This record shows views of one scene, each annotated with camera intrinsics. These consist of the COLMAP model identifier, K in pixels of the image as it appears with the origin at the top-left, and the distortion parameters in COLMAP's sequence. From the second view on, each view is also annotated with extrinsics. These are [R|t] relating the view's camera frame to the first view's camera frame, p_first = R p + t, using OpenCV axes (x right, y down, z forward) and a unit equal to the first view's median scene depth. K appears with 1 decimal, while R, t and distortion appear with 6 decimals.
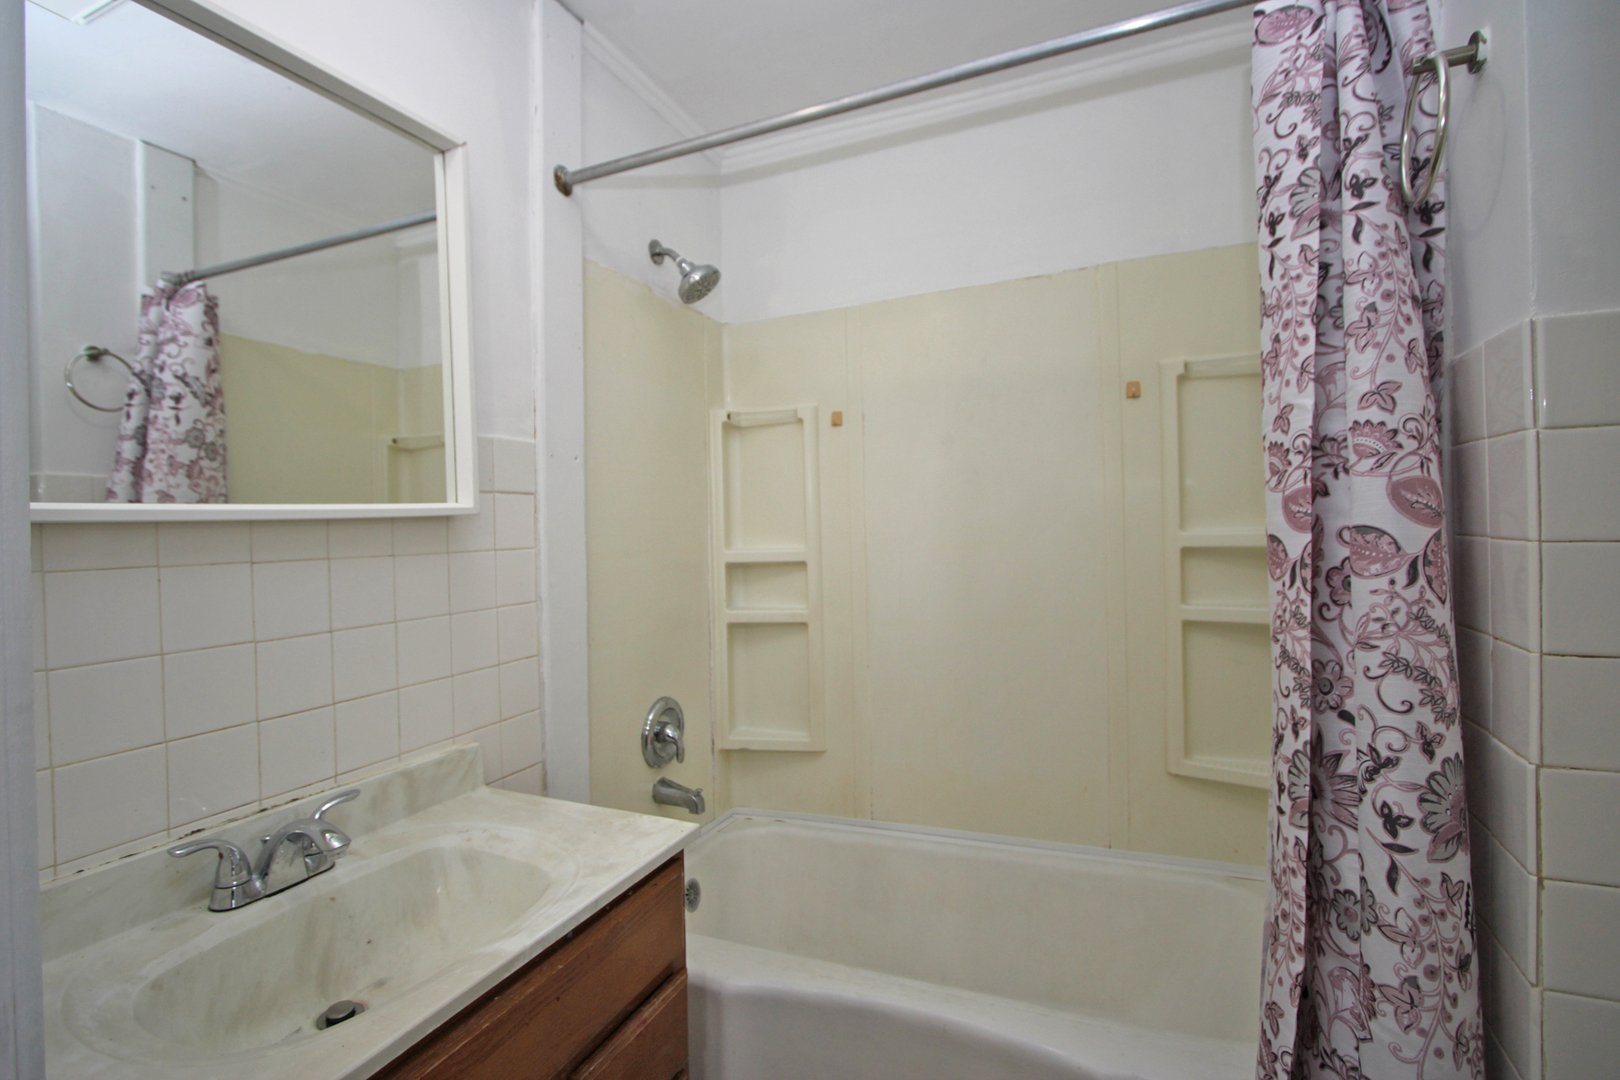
lens RADIAL K [[749.4, 0, 804.3], [0, 749.4, 532.6], [0, 0, 1]] dist [-0.016535, -0.000037]
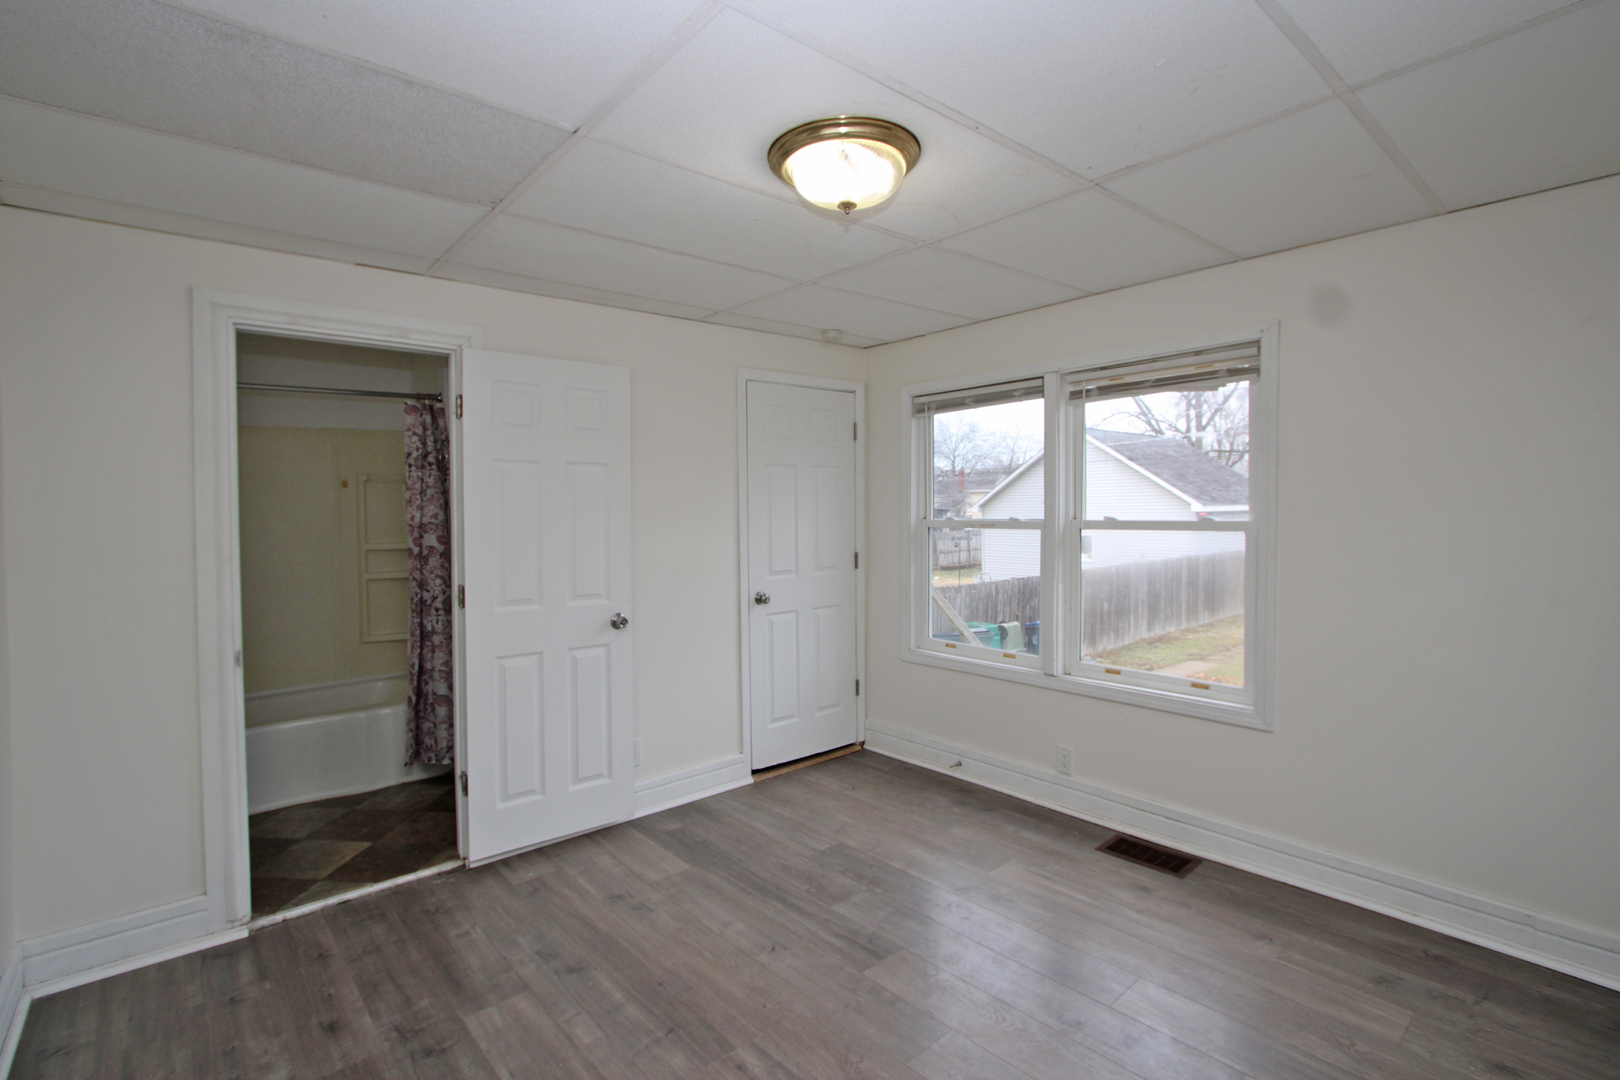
lens RADIAL K [[737.9, 0, 797.9], [0, 737.9, 513.1], [0, 0, 1]] dist [-0.021838, 0.004247]
pose [[0.452552, 0.005040, 0.891724, -1.994057], [0.009477, 0.999900, -0.010461, -0.127853], [-0.891687, 0.013185, 0.452460, -2.708166]]
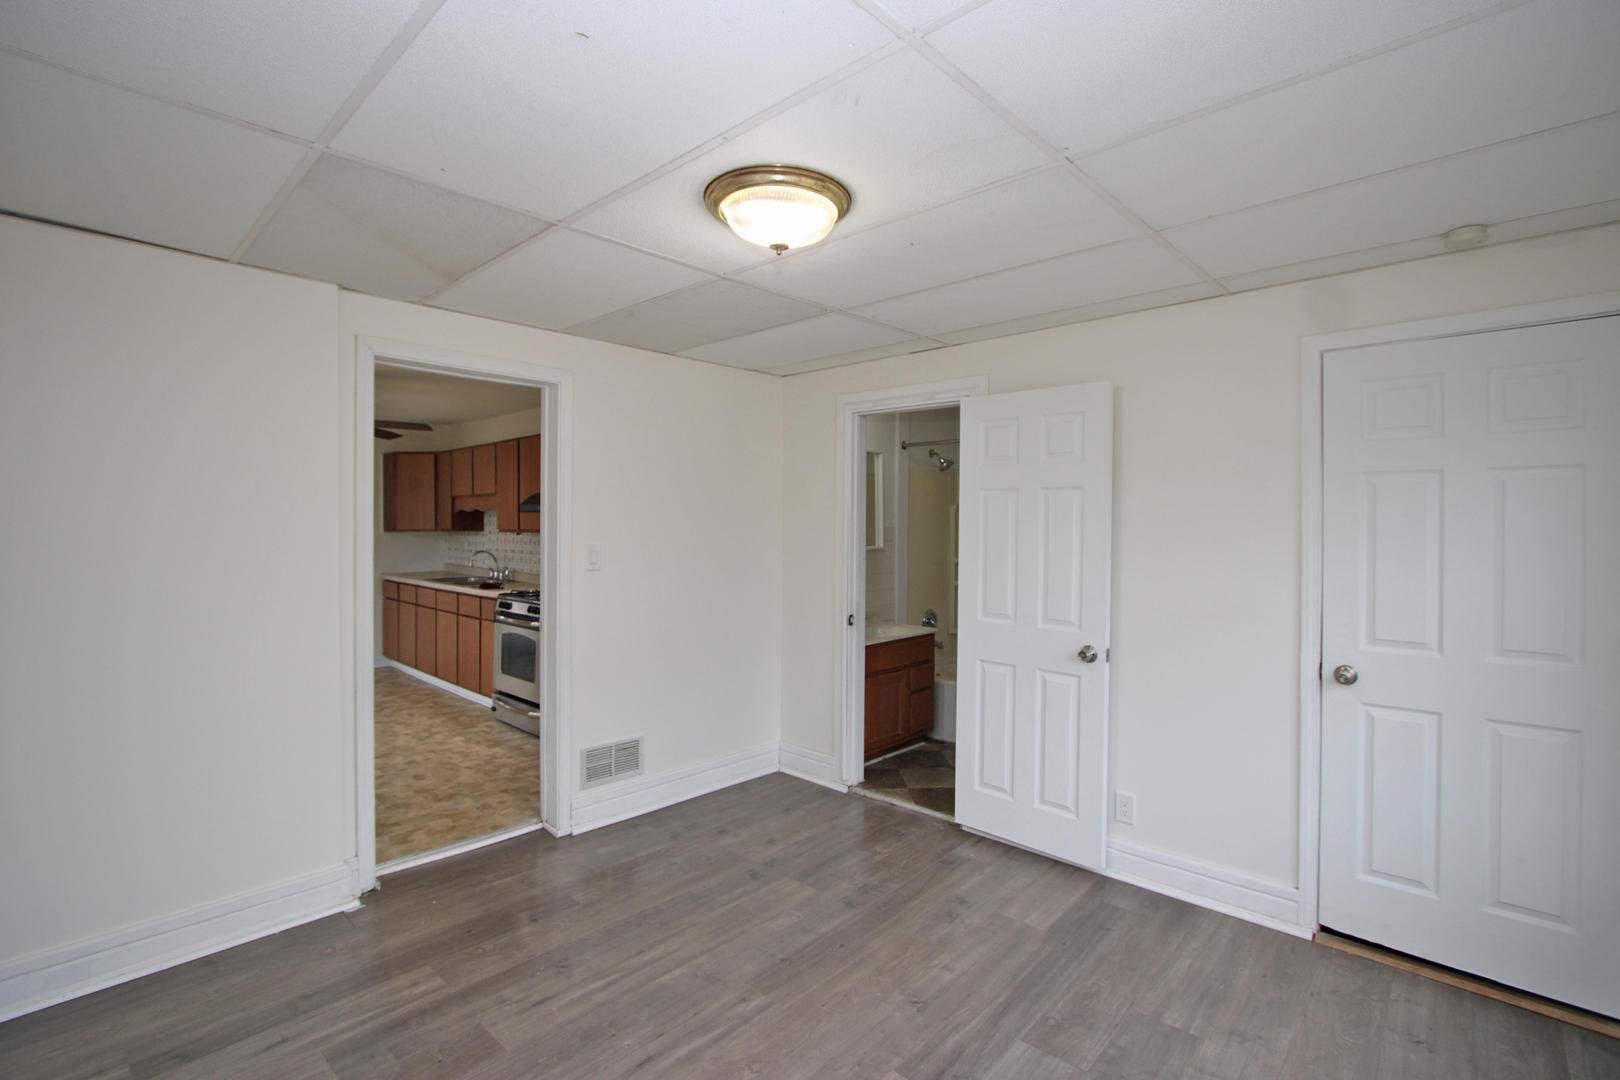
lens RADIAL K [[737.9, 0, 825.6], [0, 737.9, 521.0], [0, 0, 1]] dist [-0.021838, 0.004247]
pose [[0.947778, 0.022779, -0.318117, 0.687962], [-0.025109, 0.999680, -0.003226, -0.213558], [0.317942, 0.011045, 0.948046, -3.857536]]
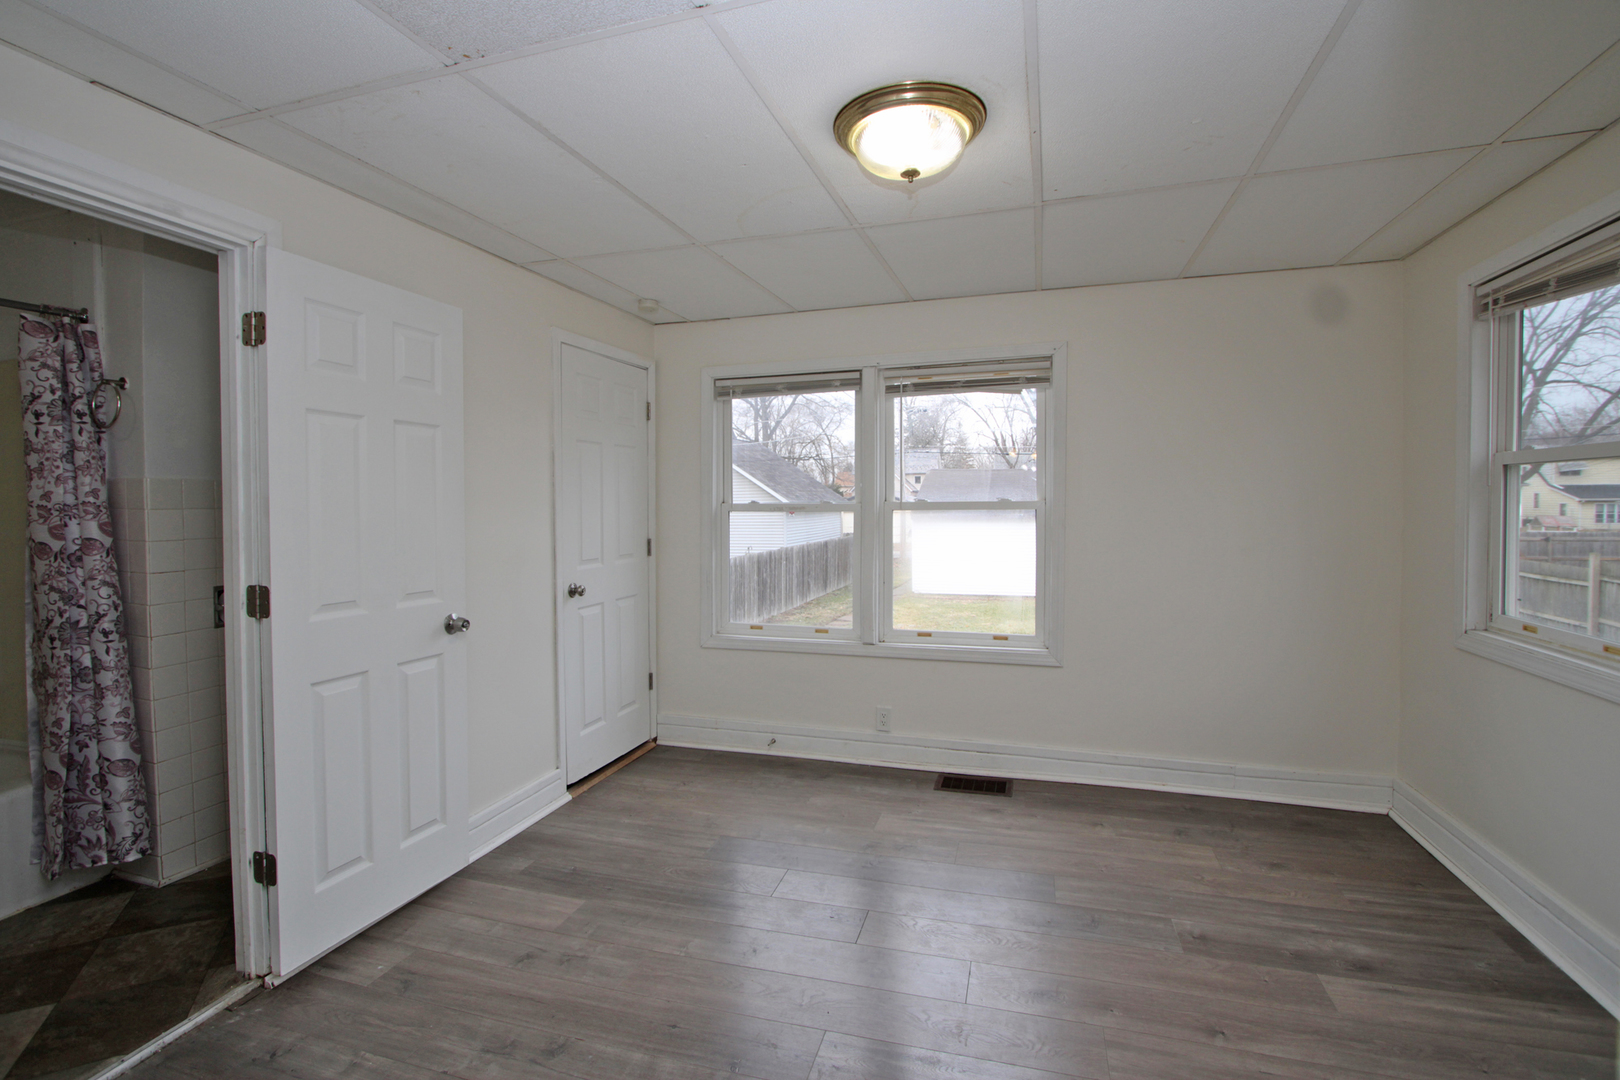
lens RADIAL K [[737.9, 0, 791.2], [0, 737.9, 516.1], [0, 0, 1]] dist [-0.021838, 0.004247]
pose [[-0.075408, -0.000136, 0.997153, -2.131125], [0.015140, 0.999885, 0.001281, -0.053011], [-0.997038, 0.015193, -0.075398, -1.422885]]
